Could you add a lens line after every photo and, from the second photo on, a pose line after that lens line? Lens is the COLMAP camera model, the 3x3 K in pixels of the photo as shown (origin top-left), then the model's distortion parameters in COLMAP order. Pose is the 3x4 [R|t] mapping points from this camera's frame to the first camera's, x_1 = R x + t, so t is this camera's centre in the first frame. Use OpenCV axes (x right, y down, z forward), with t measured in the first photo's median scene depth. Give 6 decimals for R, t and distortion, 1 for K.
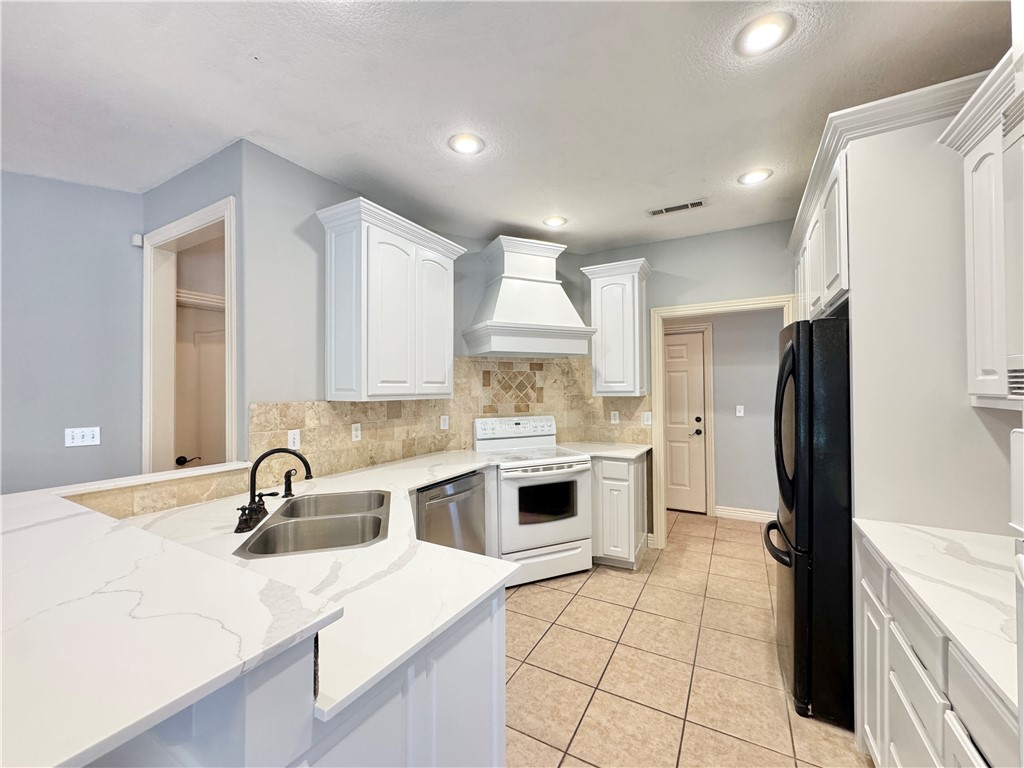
lens RADIAL K [[408.3, 0, 512.0], [0, 408.3, 384.0], [0, 0, 1]] dist [-0.002000, -0.000095]
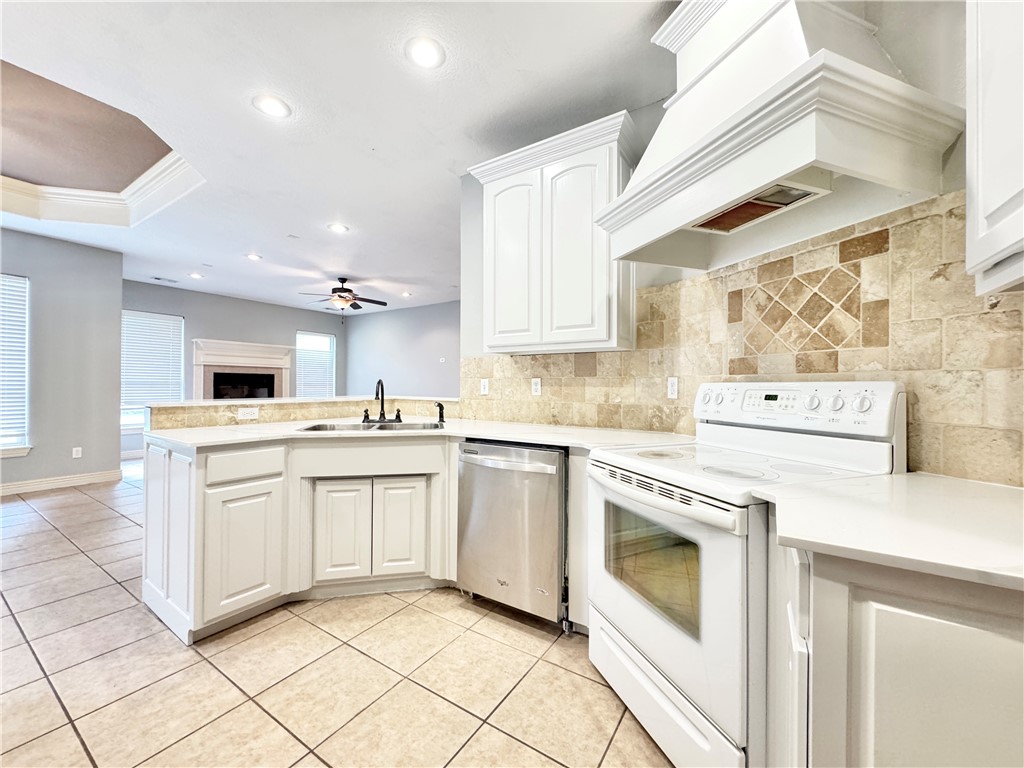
lens RADIAL K [[408.3, 0, 512.0], [0, 408.3, 384.0], [0, 0, 1]] dist [-0.002000, -0.000095]
pose [[-0.067703, 0.005263, -0.997692, 0.477576], [0.005951, 0.999970, 0.004871, 0.081679], [0.997688, -0.005608, -0.067732, 0.776376]]
